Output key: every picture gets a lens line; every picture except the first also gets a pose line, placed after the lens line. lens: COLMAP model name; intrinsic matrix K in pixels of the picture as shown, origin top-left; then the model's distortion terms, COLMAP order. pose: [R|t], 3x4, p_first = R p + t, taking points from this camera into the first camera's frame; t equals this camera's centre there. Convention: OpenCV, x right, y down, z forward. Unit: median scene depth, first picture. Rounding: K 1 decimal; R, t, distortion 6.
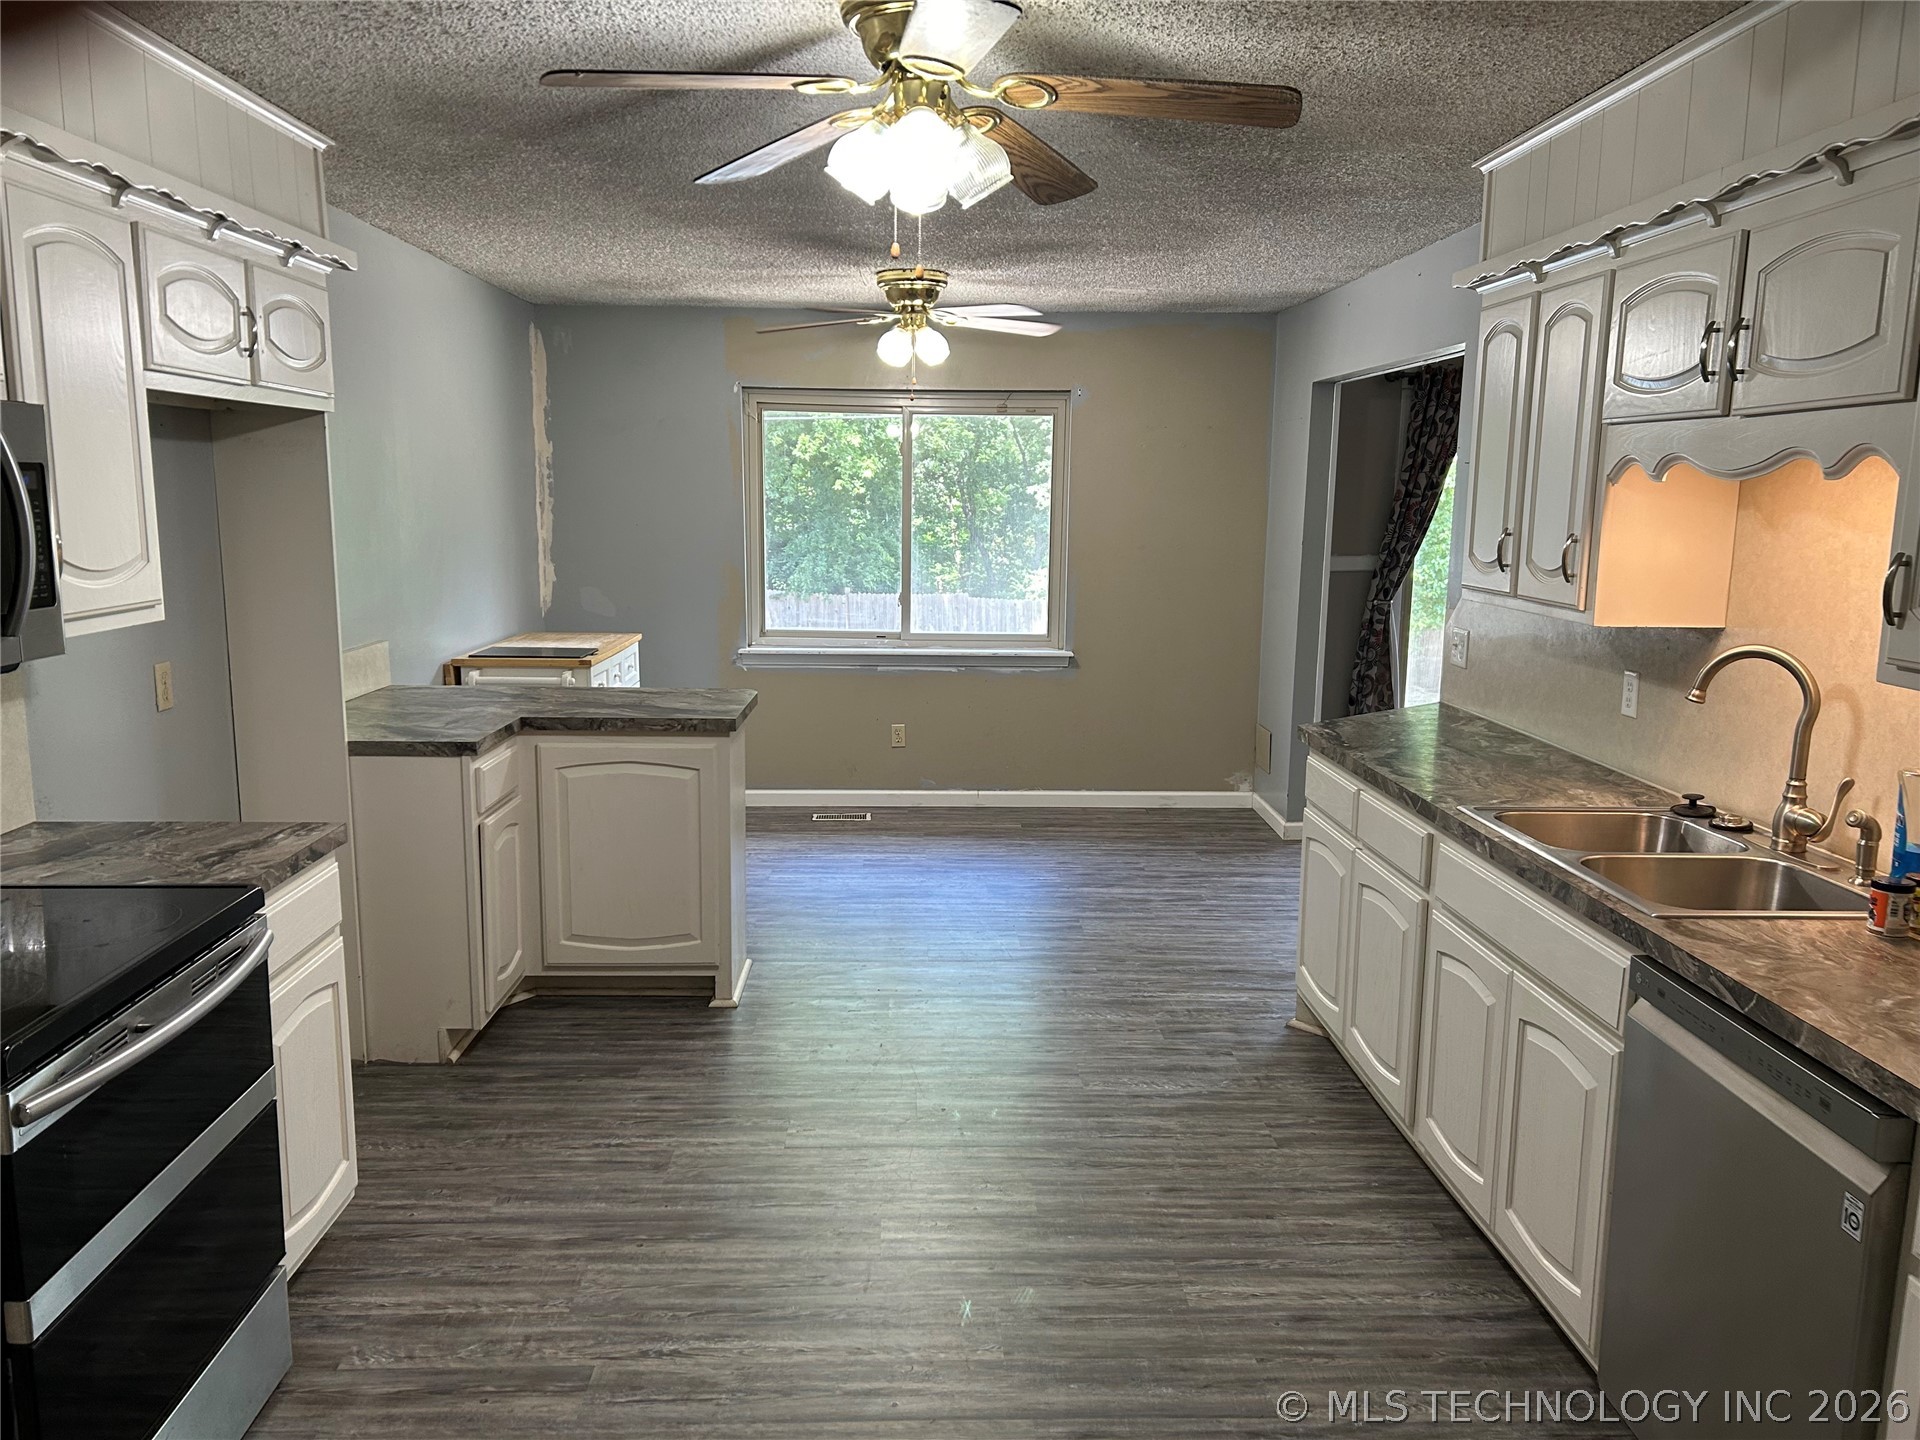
lens RADIAL K [[1433.0, 0, 944.6], [0, 1433.0, 732.6], [0, 0, 1]] dist [0.052832, -0.055989]
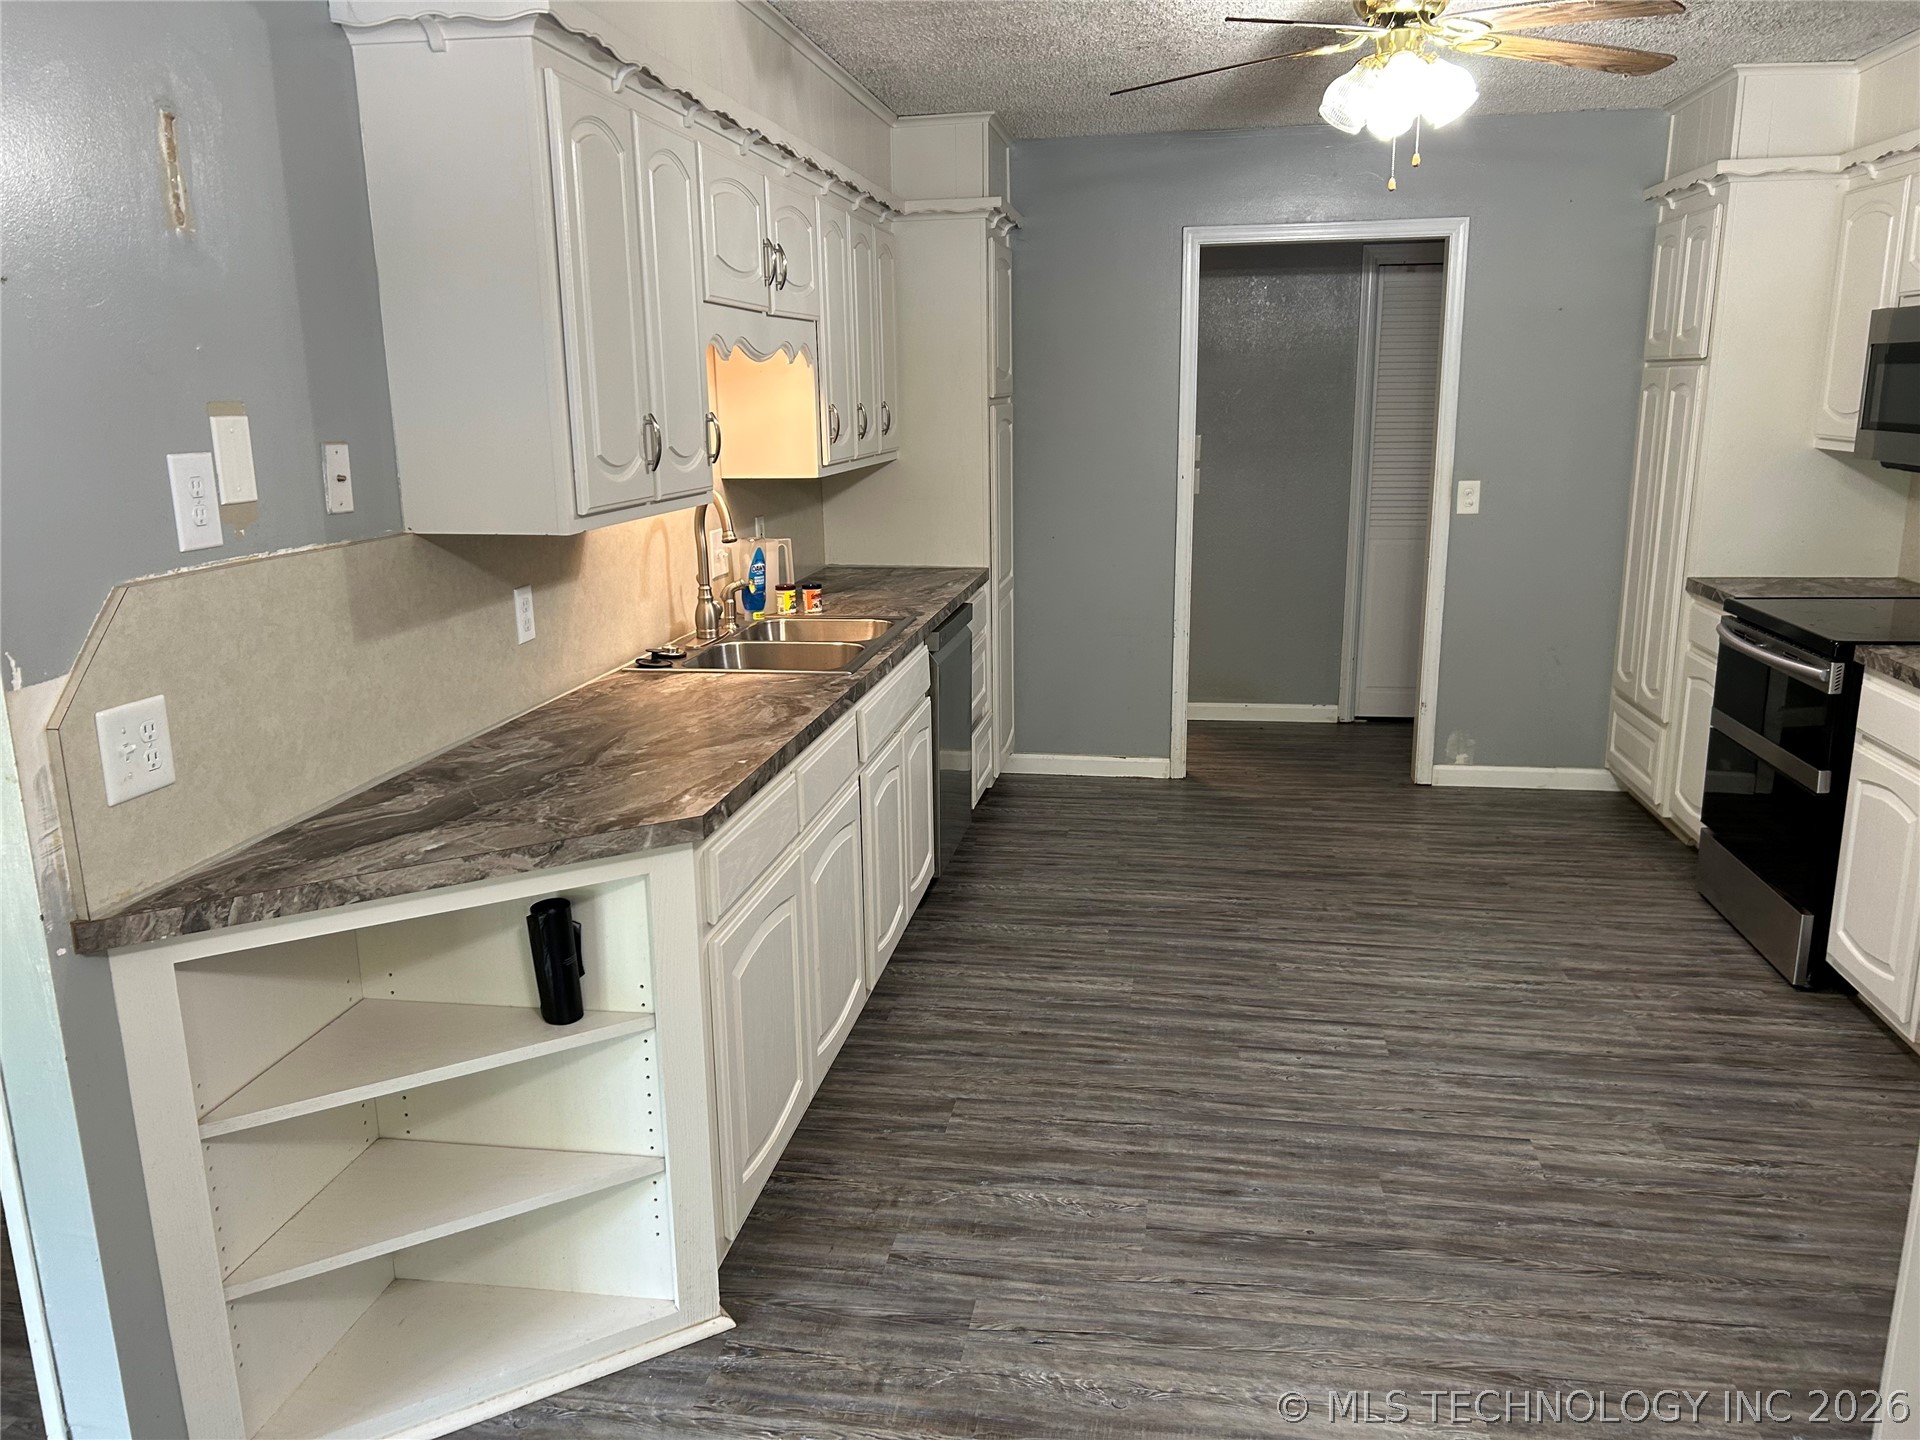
lens RADIAL K [[1451.7, 0, 960.0], [0, 1451.7, 727.9], [0, 0, 1]] dist [0.069745, -0.070579]
pose [[-0.981487, -0.040231, 0.187256, 0.068294], [0.035976, 0.921563, 0.386558, -0.289117], [-0.188120, 0.386138, -0.903055, 1.777580]]
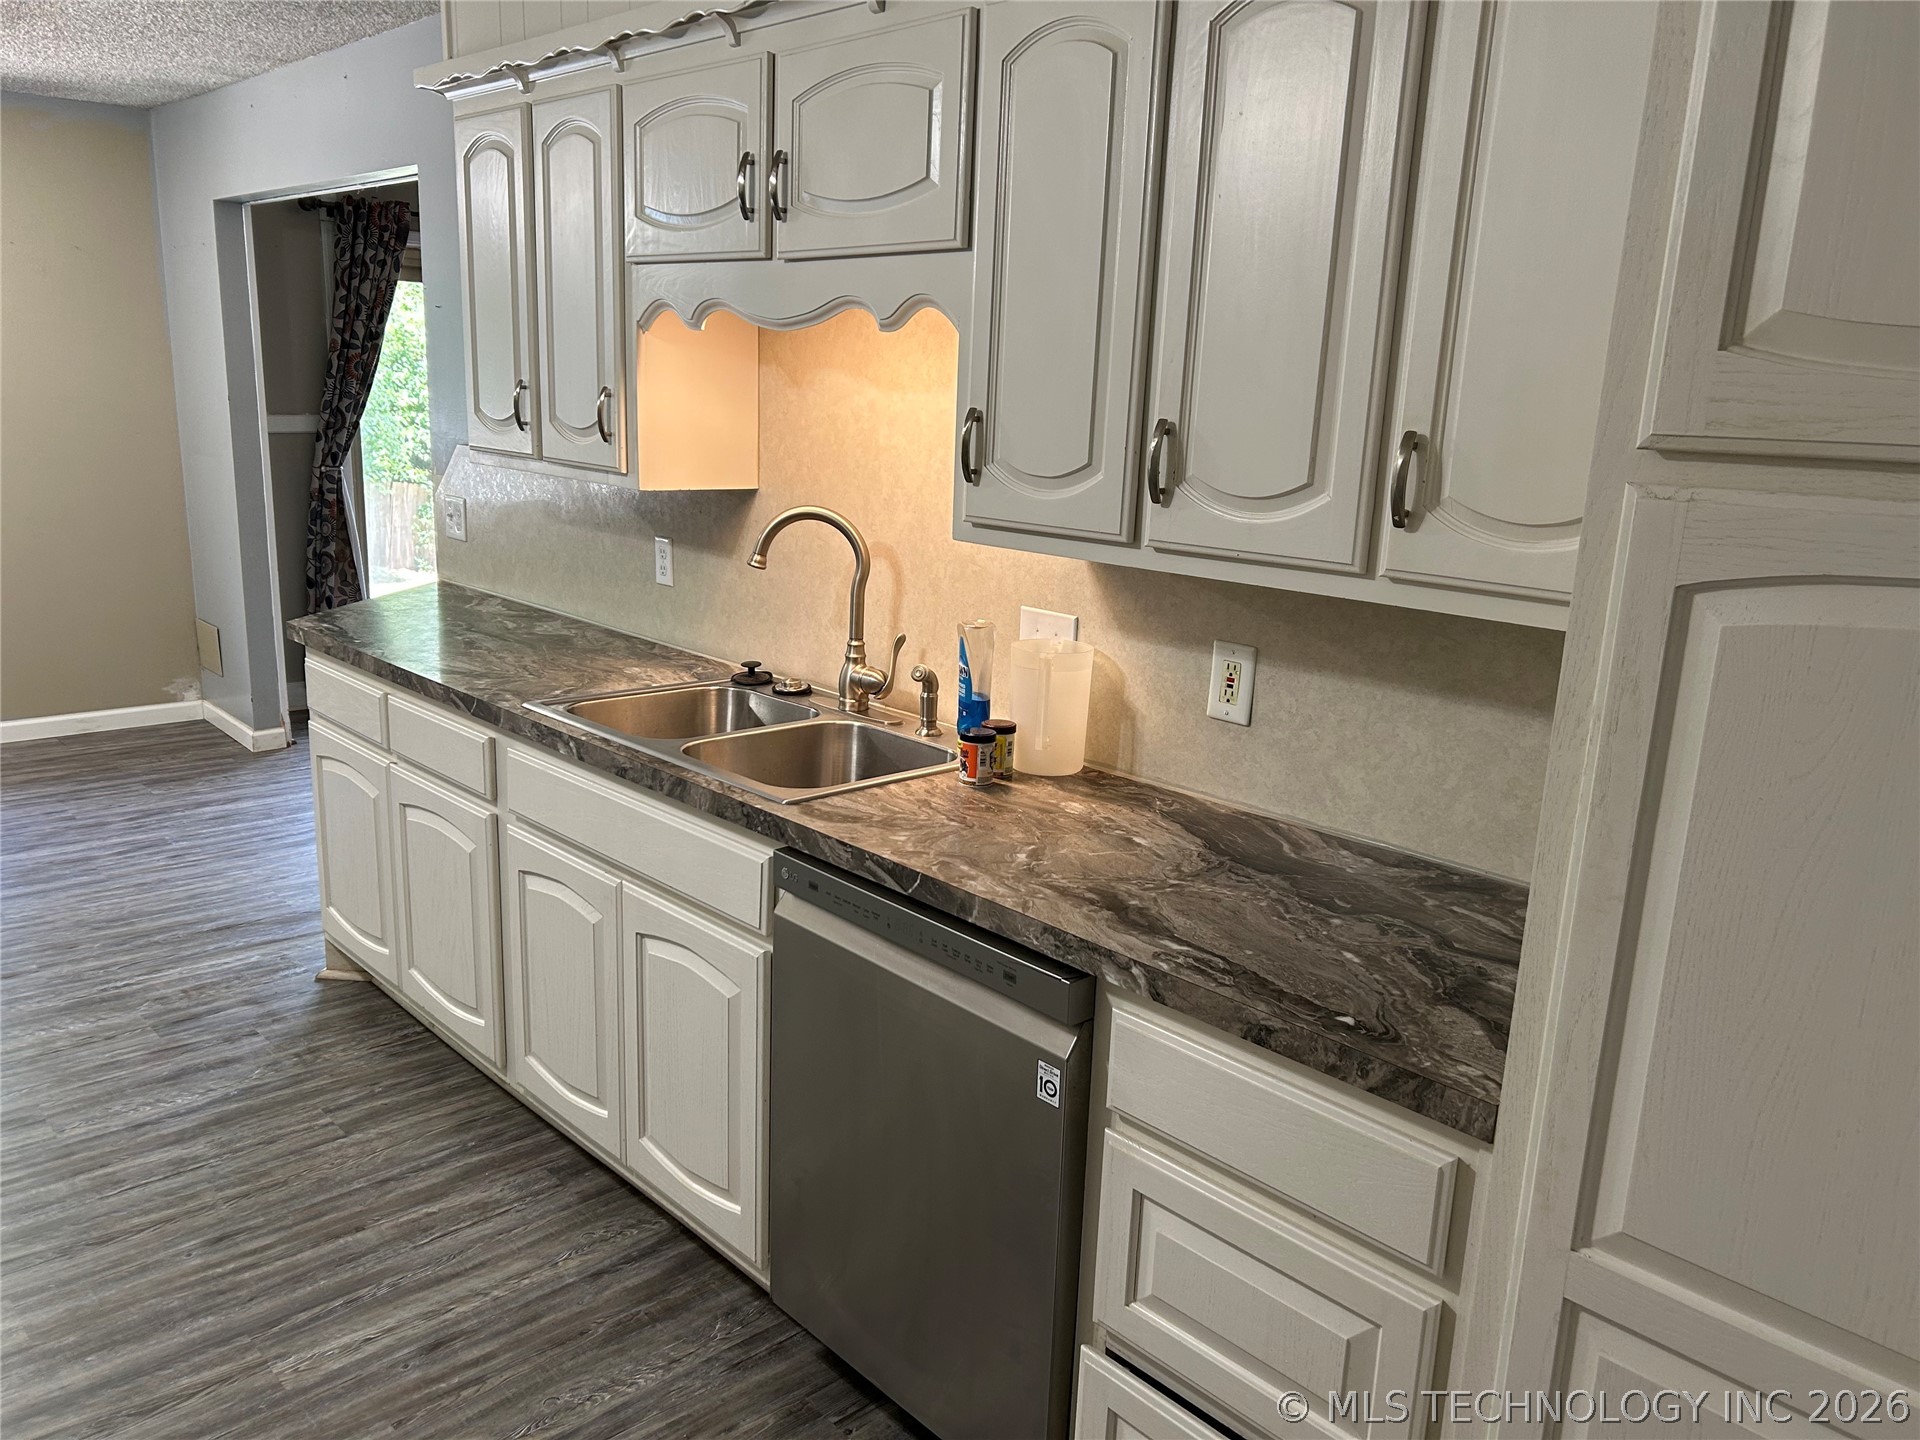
lens RADIAL K [[1433.0, 0, 944.6], [0, 1433.0, 732.6], [0, 0, 1]] dist [0.052832, -0.055989]
pose [[0.751253, -0.138092, 0.645407, -0.015384], [0.079016, 0.989652, 0.119773, -0.014044], [-0.655268, -0.038982, 0.754390, 0.160790]]
